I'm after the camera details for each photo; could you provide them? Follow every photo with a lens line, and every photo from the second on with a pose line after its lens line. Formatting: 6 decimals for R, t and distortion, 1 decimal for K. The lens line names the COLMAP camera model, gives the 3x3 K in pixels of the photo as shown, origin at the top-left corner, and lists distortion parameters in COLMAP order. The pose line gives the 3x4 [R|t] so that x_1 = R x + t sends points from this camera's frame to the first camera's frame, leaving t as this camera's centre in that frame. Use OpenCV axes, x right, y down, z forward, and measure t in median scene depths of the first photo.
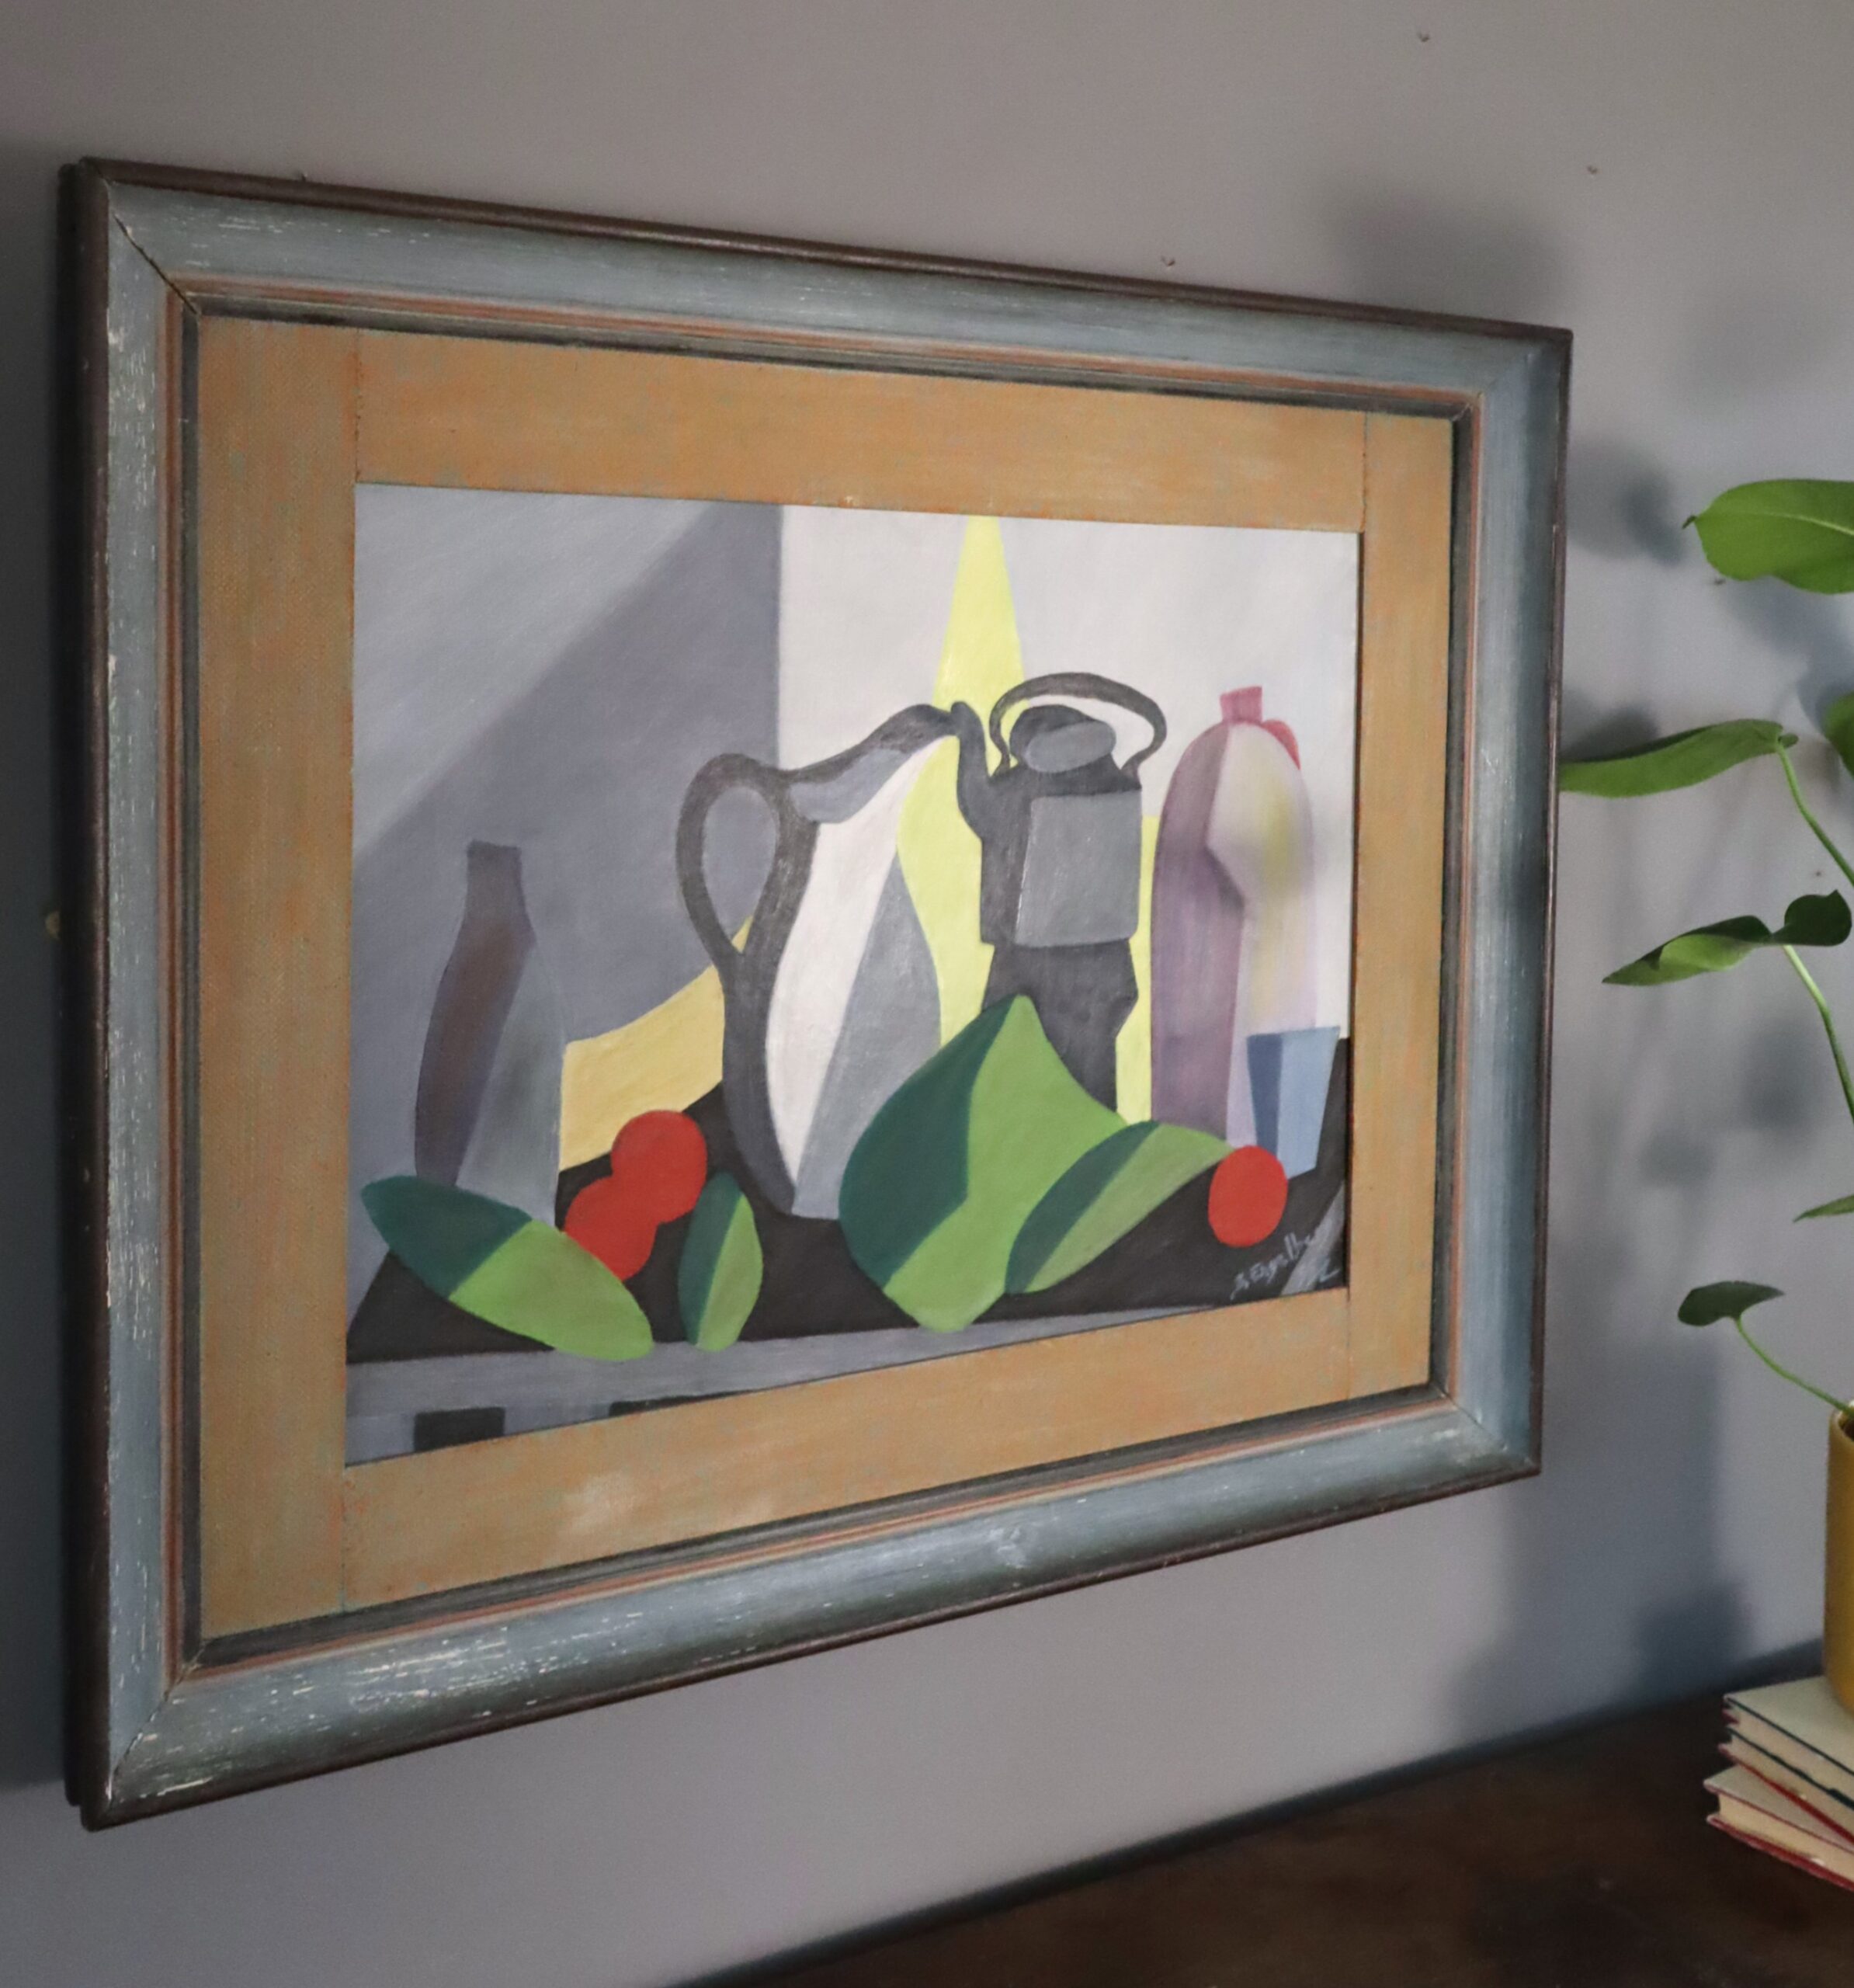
lens RADIAL K [[2206.7, 0, 927.2], [0, 2206.7, 735.9], [0, 0, 1]] dist [0.009725, -0.029420]
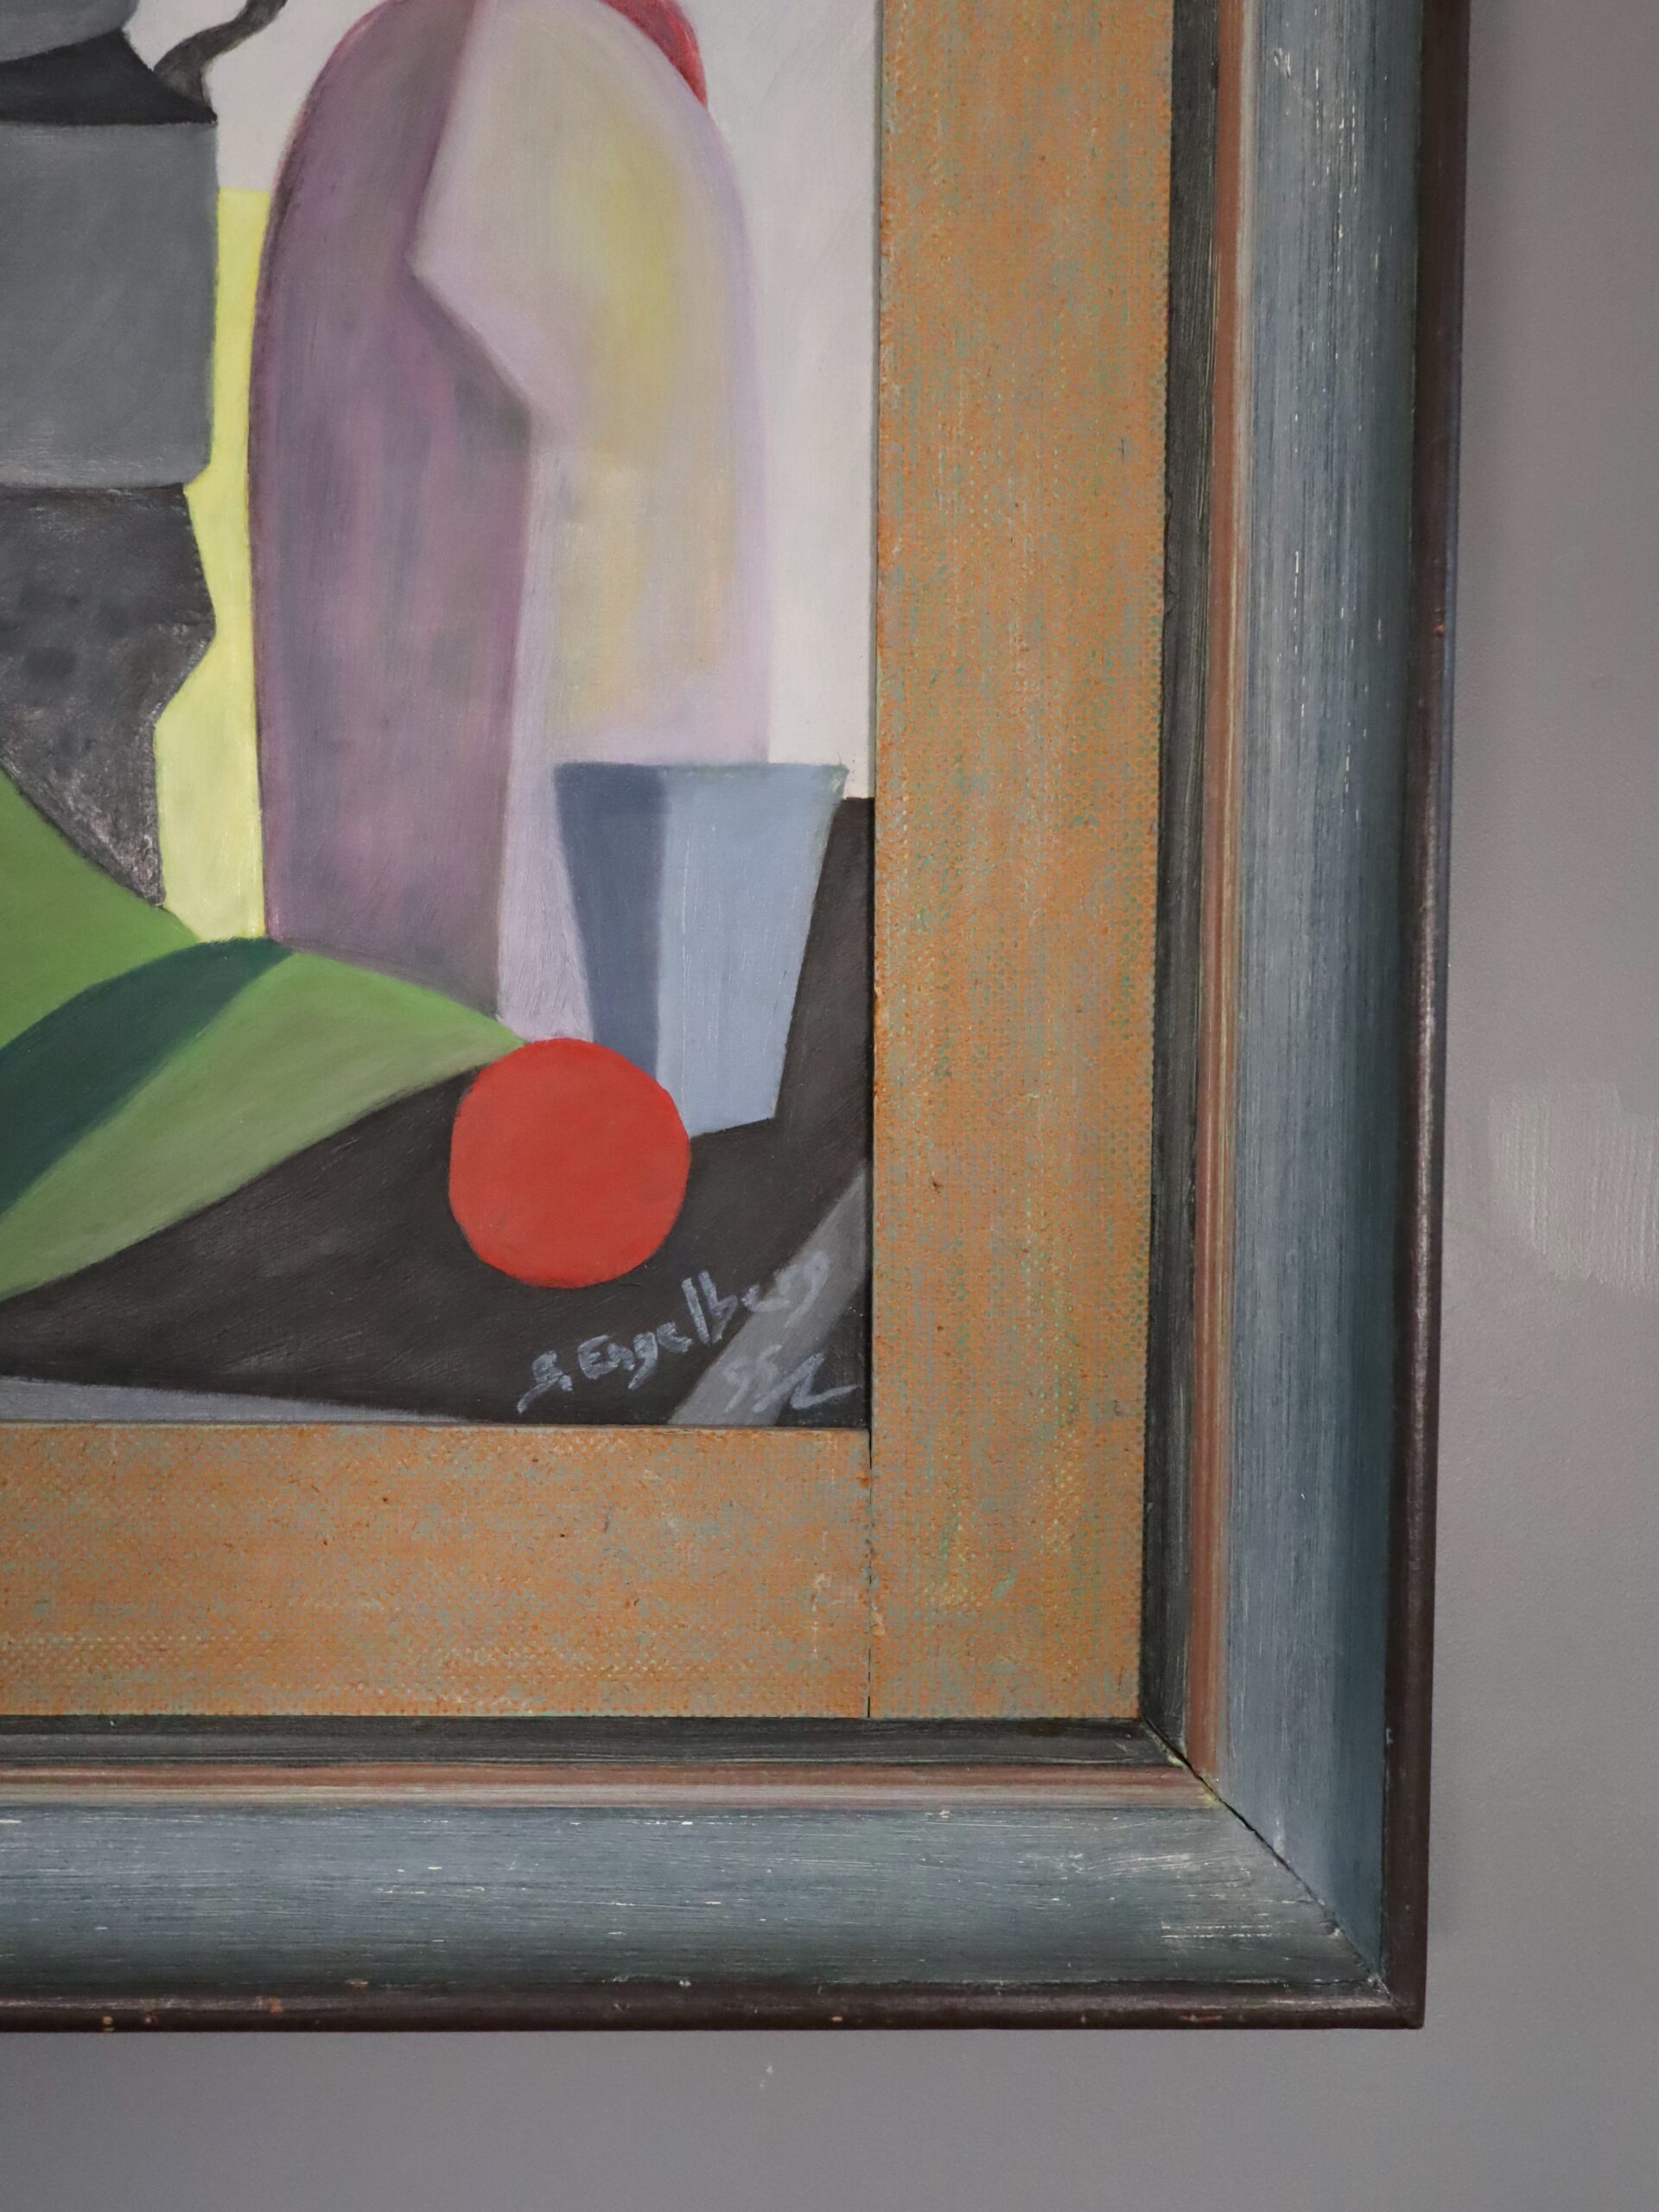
lens RADIAL K [[1922.3, 0, 829.5], [0, 1922.3, 1106.0], [0, 0, 1]] dist [0.014835, -0.013788]
pose [[0.883386, 0.009864, -0.468542, 0.400341], [-0.027728, 0.999127, -0.031244, 0.234448], [0.467825, 0.040592, 0.882889, 0.799608]]
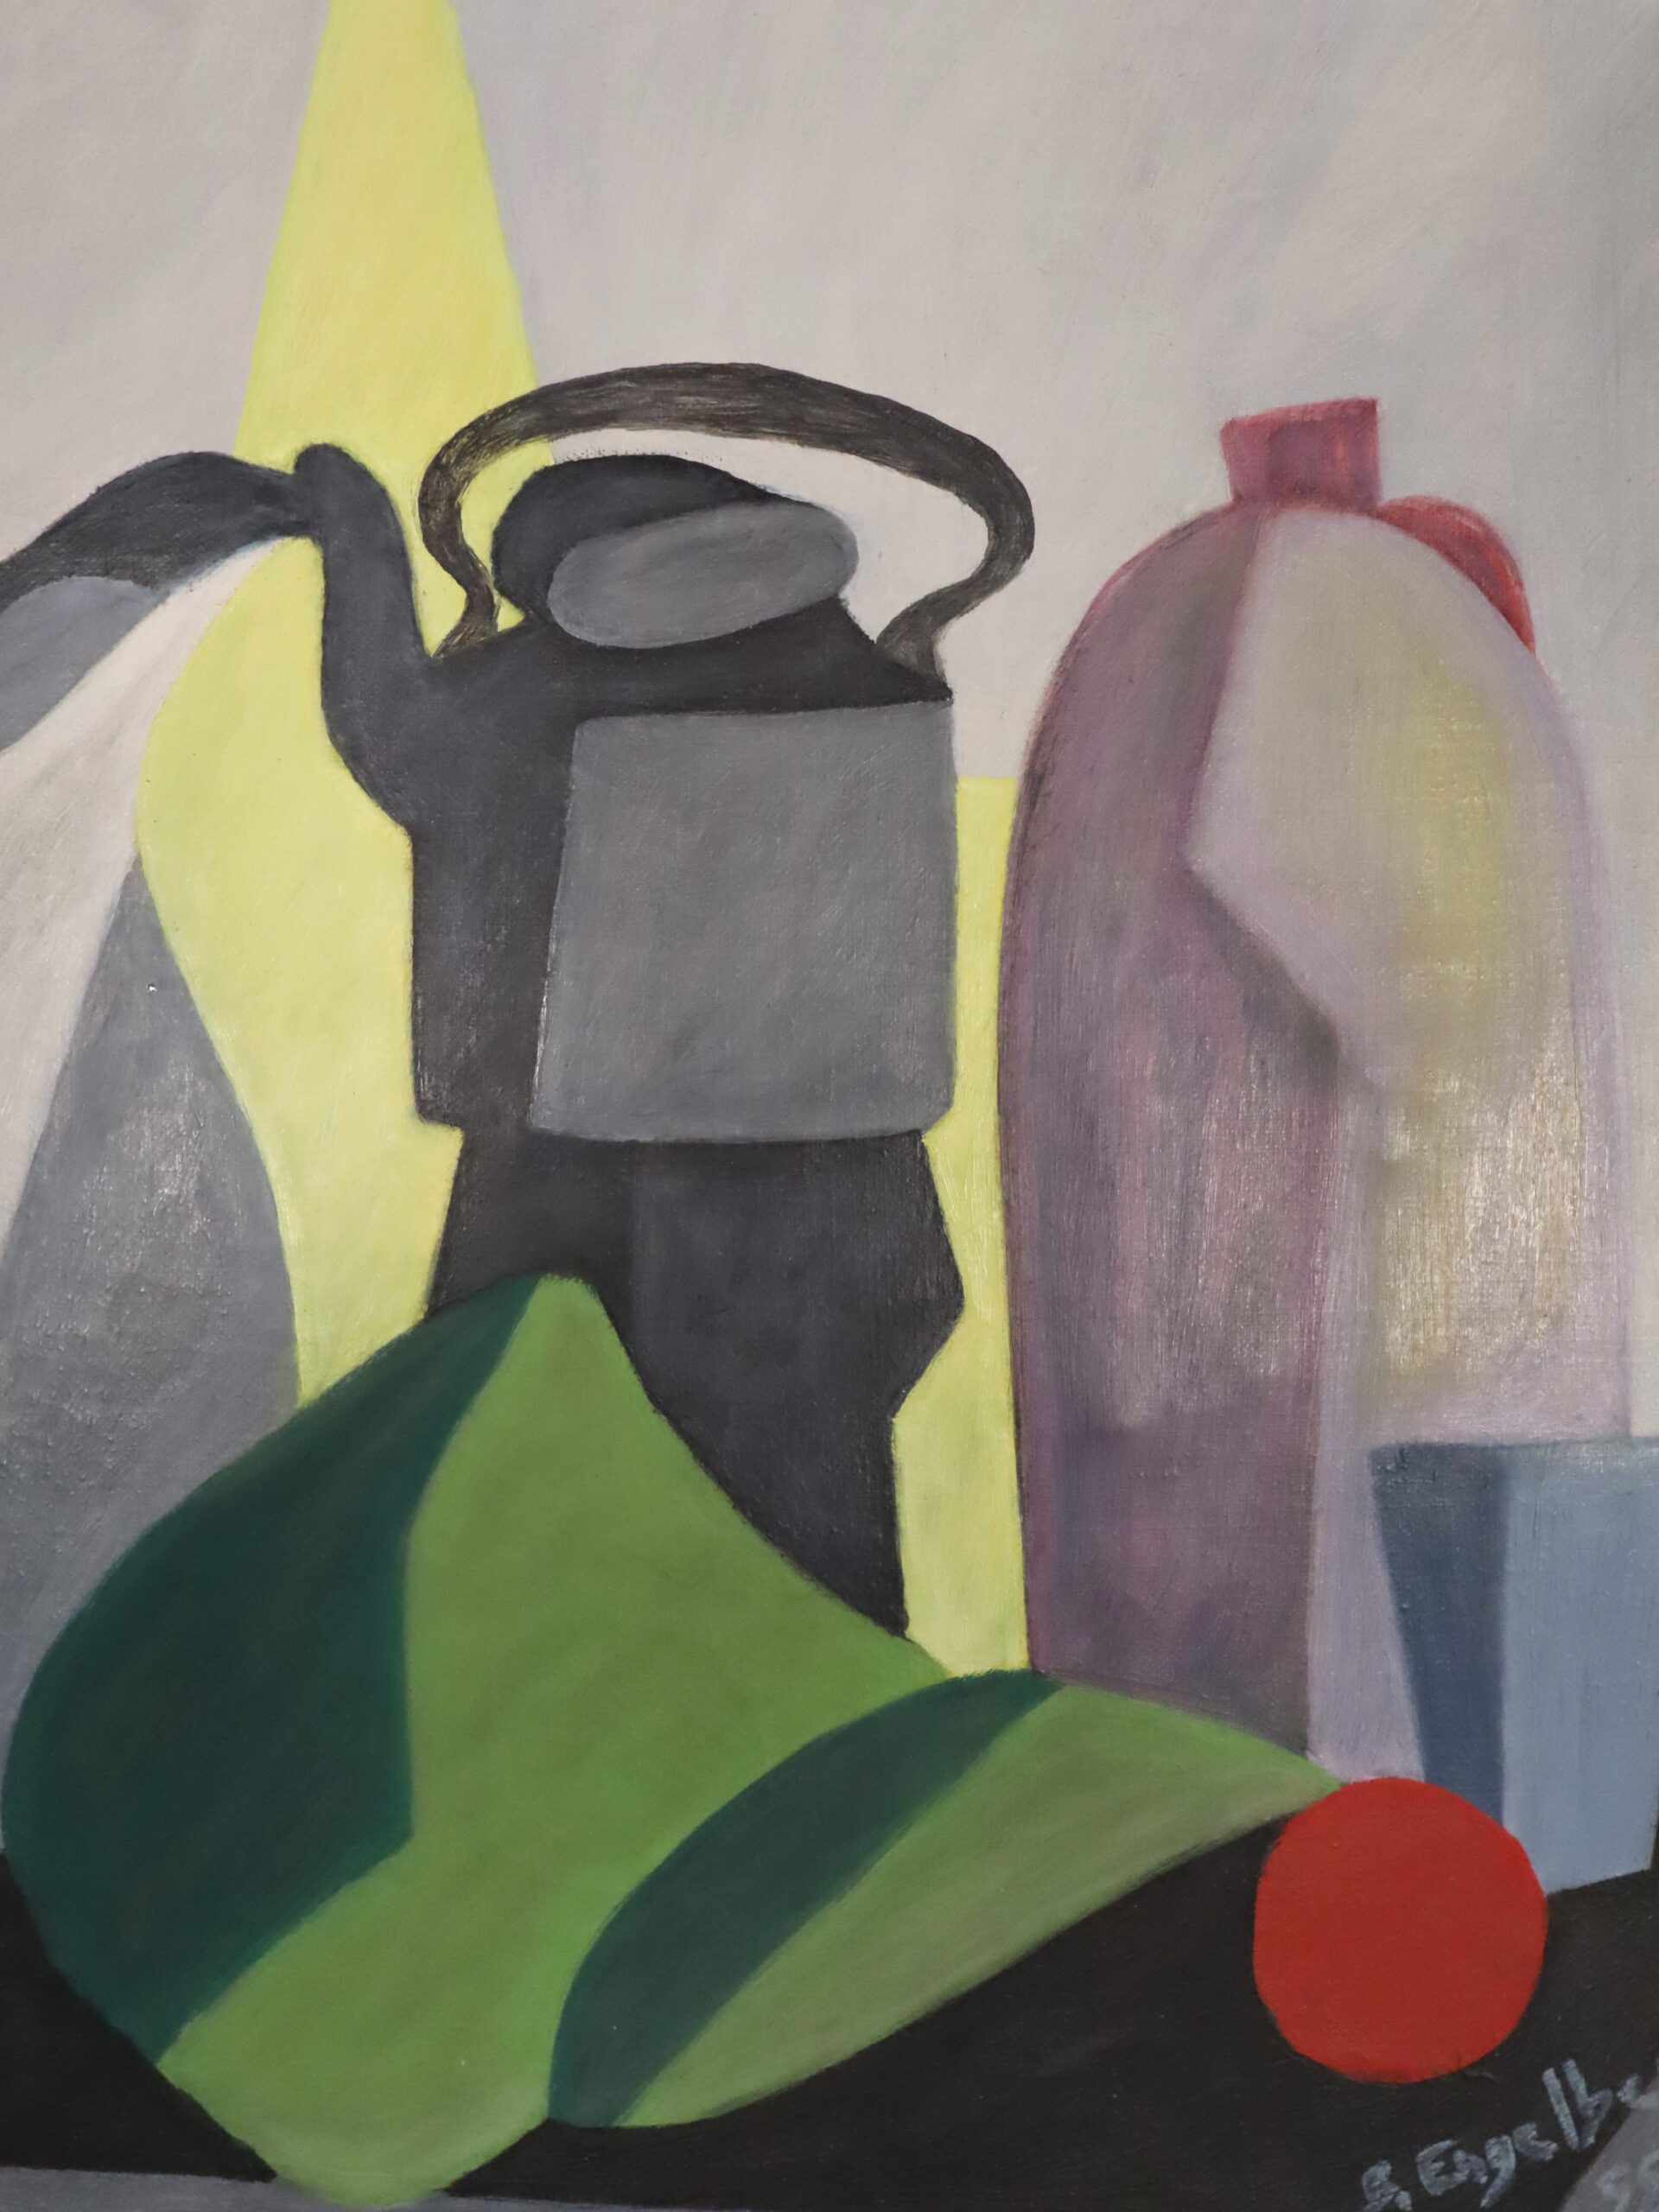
lens RADIAL K [[1874.1, 0, 829.5], [0, 1874.1, 1106.0], [0, 0, 1]] dist [0.005768, -0.013316]
pose [[0.870261, -0.028252, -0.491780, 0.240932], [0.001042, 0.998457, -0.055515, 0.112446], [0.492590, 0.047800, 0.868948, 0.796374]]
